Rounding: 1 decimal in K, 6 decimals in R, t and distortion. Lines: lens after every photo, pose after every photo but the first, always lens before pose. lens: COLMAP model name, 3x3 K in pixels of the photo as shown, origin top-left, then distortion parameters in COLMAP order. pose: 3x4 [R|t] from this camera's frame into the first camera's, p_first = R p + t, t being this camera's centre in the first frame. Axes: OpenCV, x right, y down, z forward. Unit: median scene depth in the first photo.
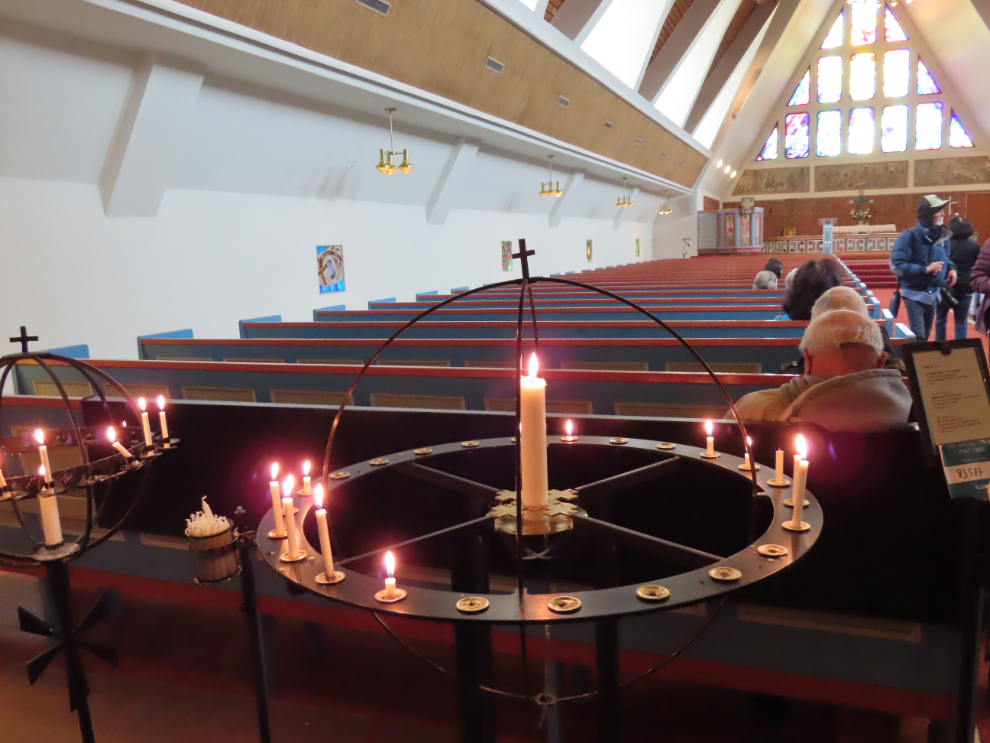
lens RADIAL K [[879.8, 0, 497.0], [0, 879.8, 368.7], [0, 0, 1]] dist [0.011898, -0.005379]
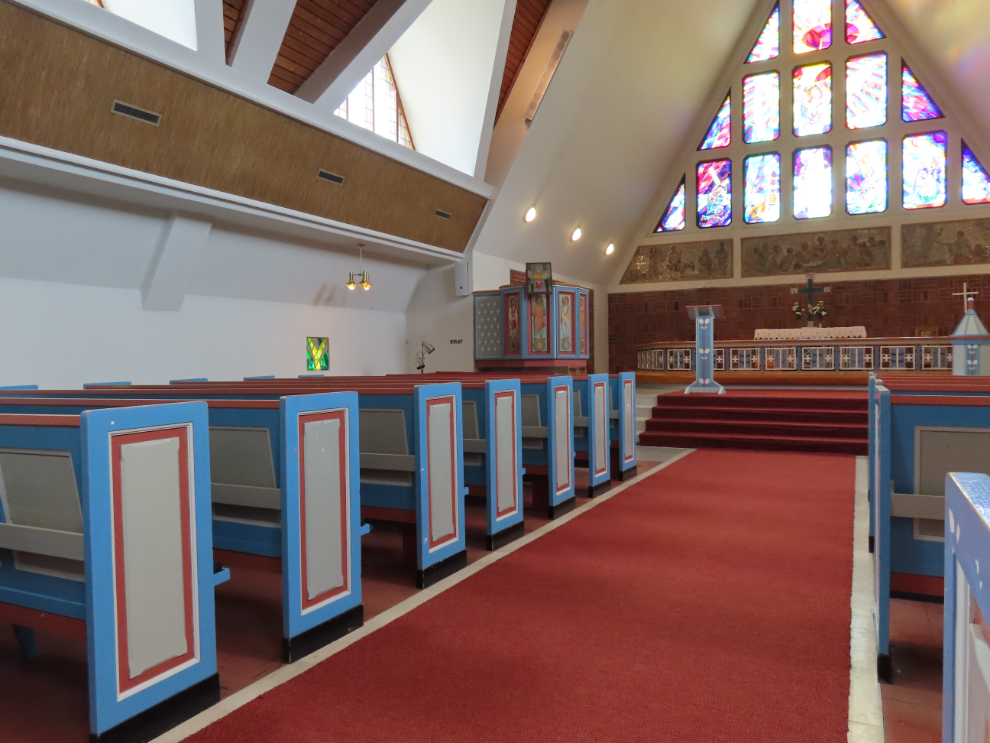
lens RADIAL K [[719.0, 0, 488.8], [0, 719.0, 375.9], [0, 0, 1]] dist [-0.010145, 0.006739]
pose [[0.989795, 0.024262, -0.140420, 0.258755], [-0.040055, 0.993040, -0.110758, -0.064741], [0.136755, 0.115253, 0.983877, 0.476536]]
